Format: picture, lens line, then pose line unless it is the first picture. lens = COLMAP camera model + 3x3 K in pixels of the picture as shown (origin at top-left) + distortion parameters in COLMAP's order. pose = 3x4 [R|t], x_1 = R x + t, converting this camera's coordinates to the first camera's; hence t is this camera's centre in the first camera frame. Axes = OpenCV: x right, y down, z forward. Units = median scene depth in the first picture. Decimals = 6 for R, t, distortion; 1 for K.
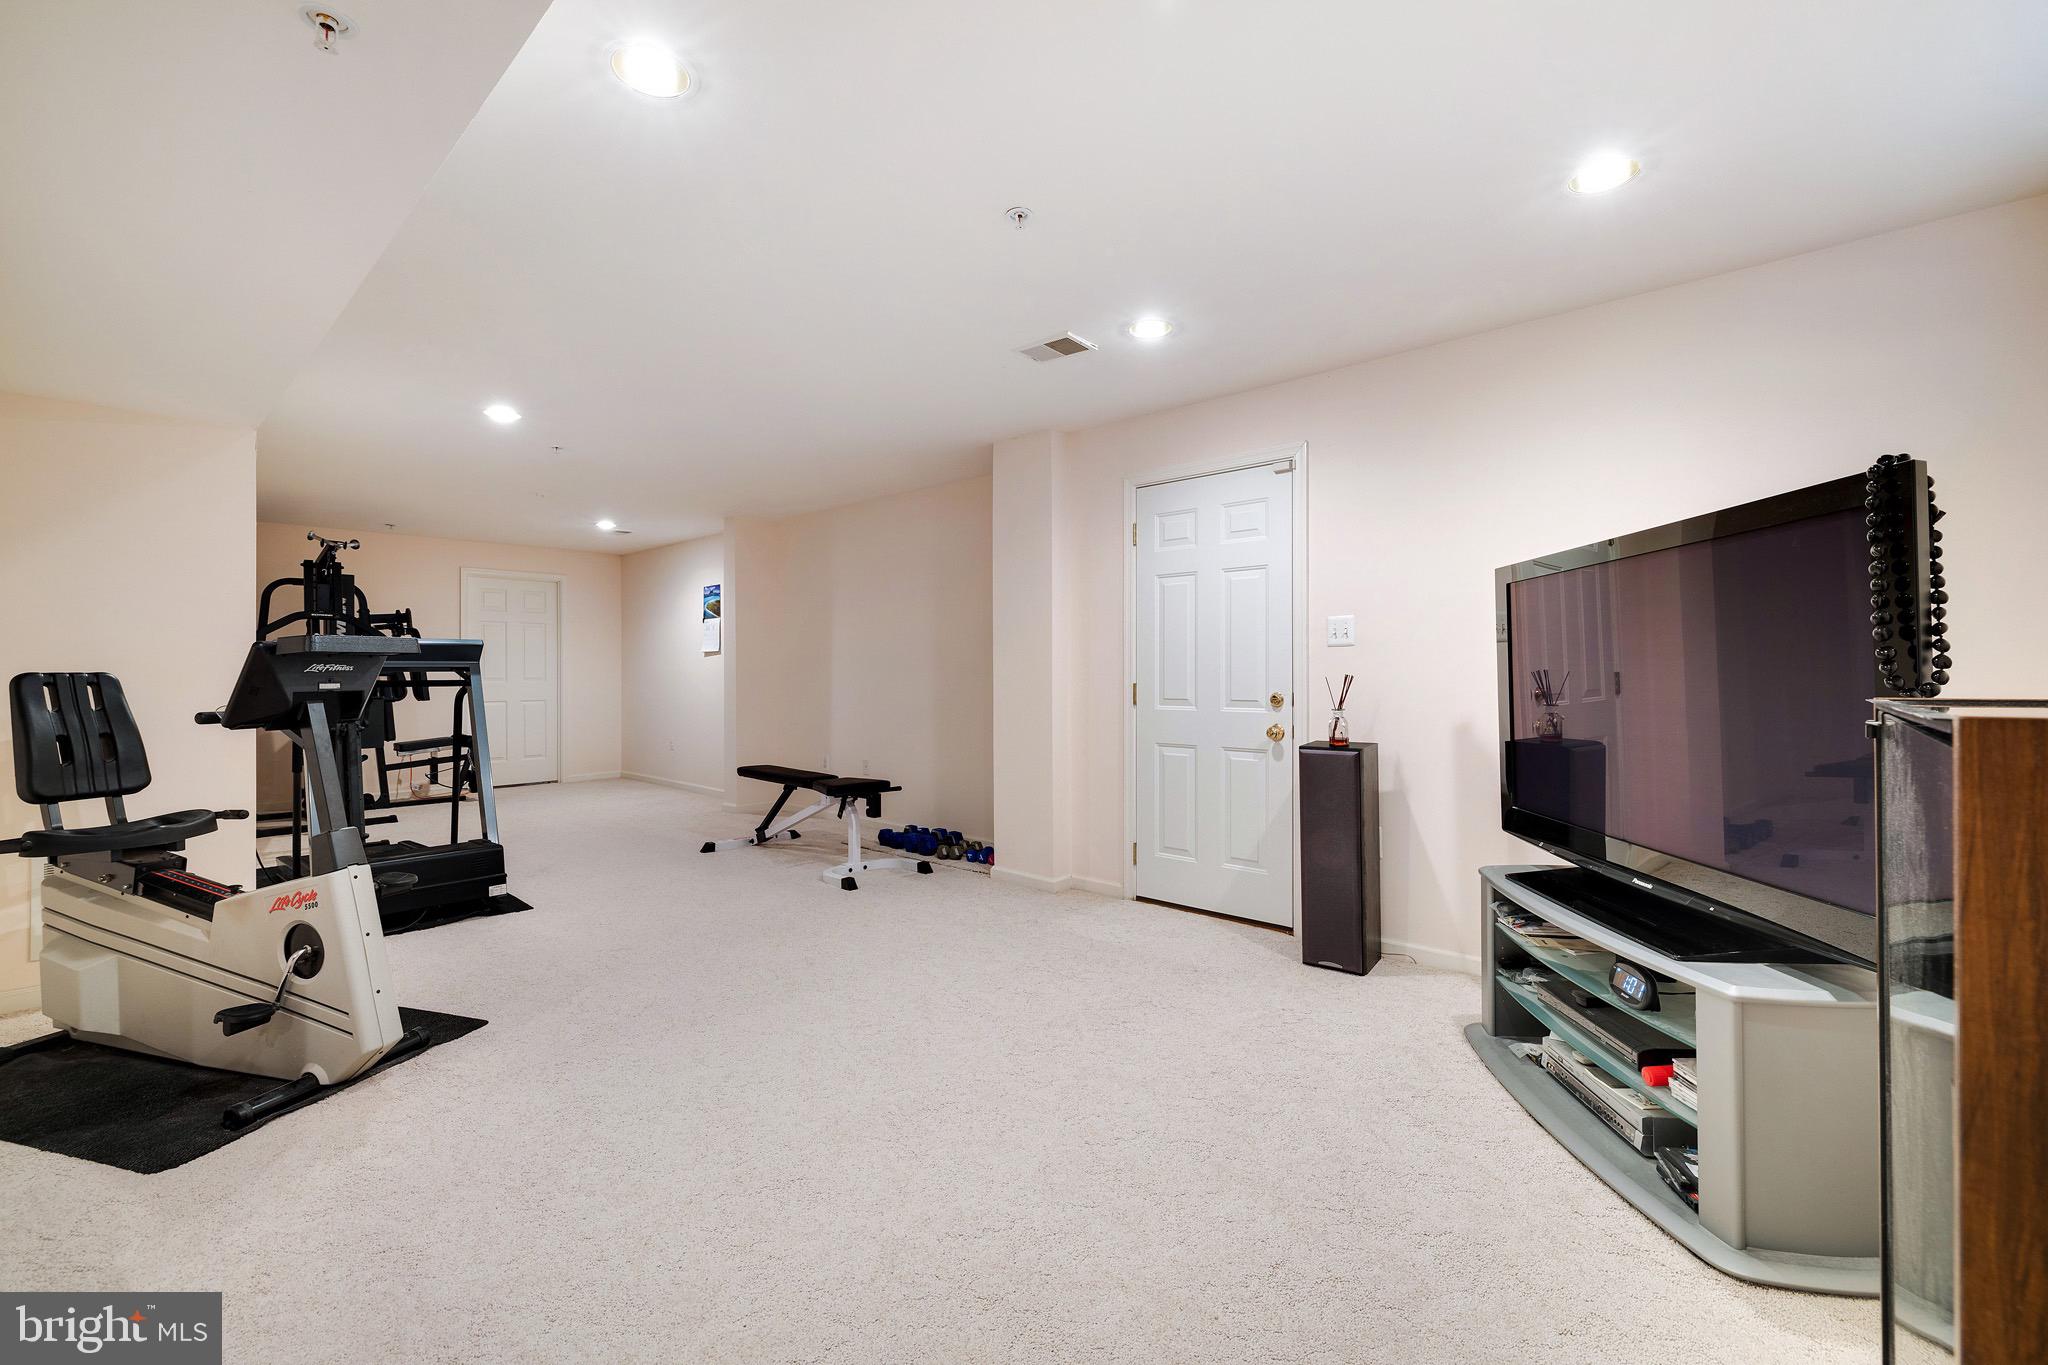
lens RADIAL K [[844.9, 0, 1028.9], [0, 844.9, 676.3], [0, 0, 1]] dist [-0.001009, -0.000151]
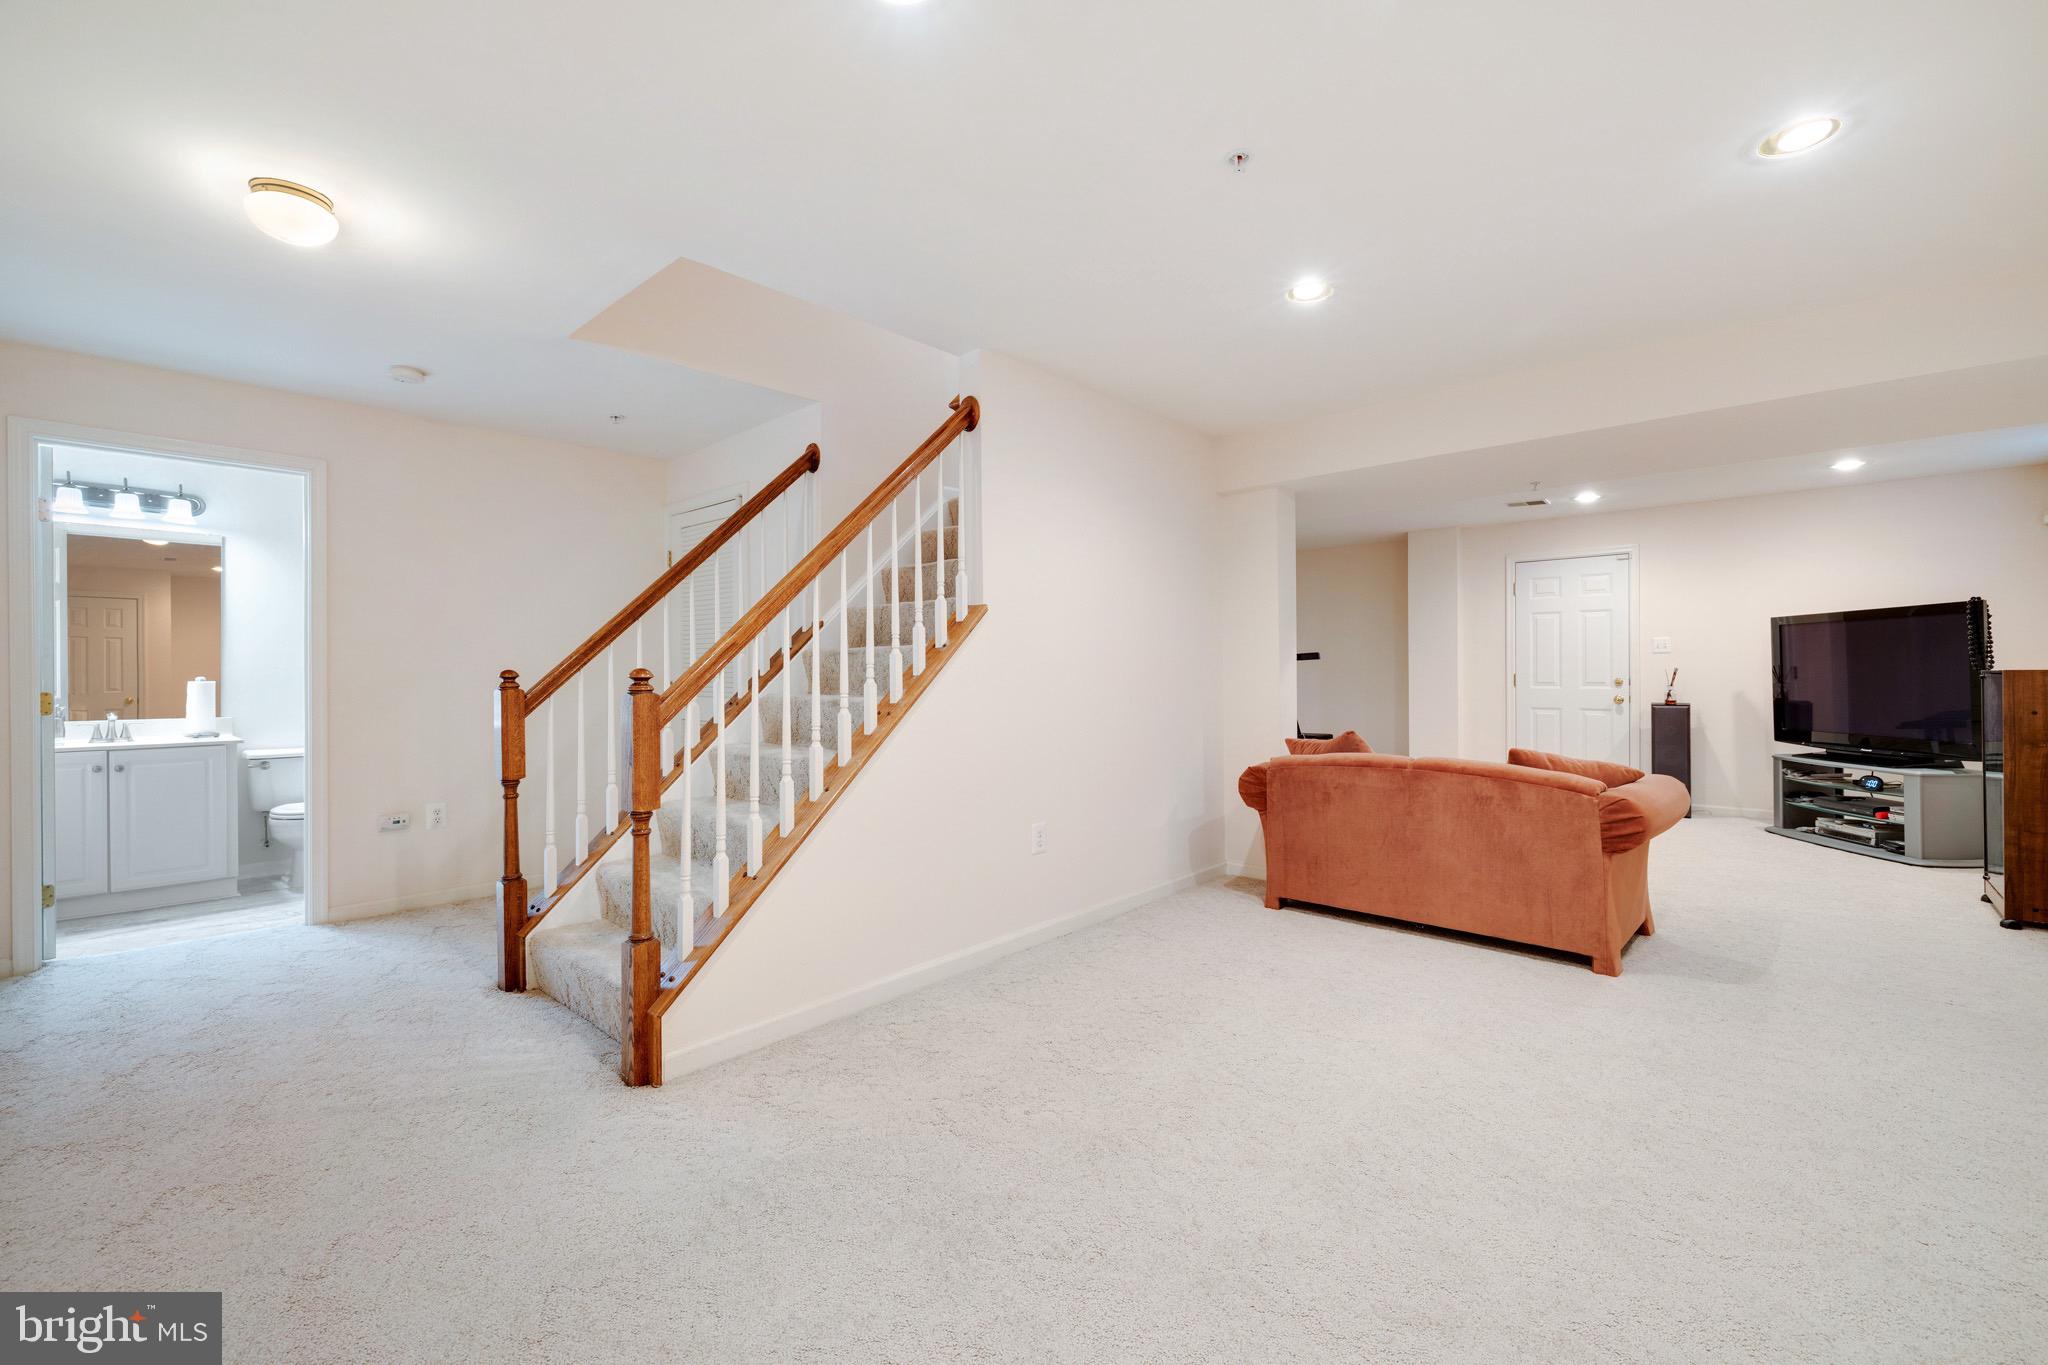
lens RADIAL K [[844.9, 0, 1028.9], [0, 844.9, 676.3], [0, 0, 1]] dist [-0.001009, -0.000151]
pose [[0.999991, -0.003939, 0.001768, -1.123234], [0.003929, 0.999976, 0.005789, -0.000720], [-0.001791, -0.005782, 0.999982, -0.955581]]
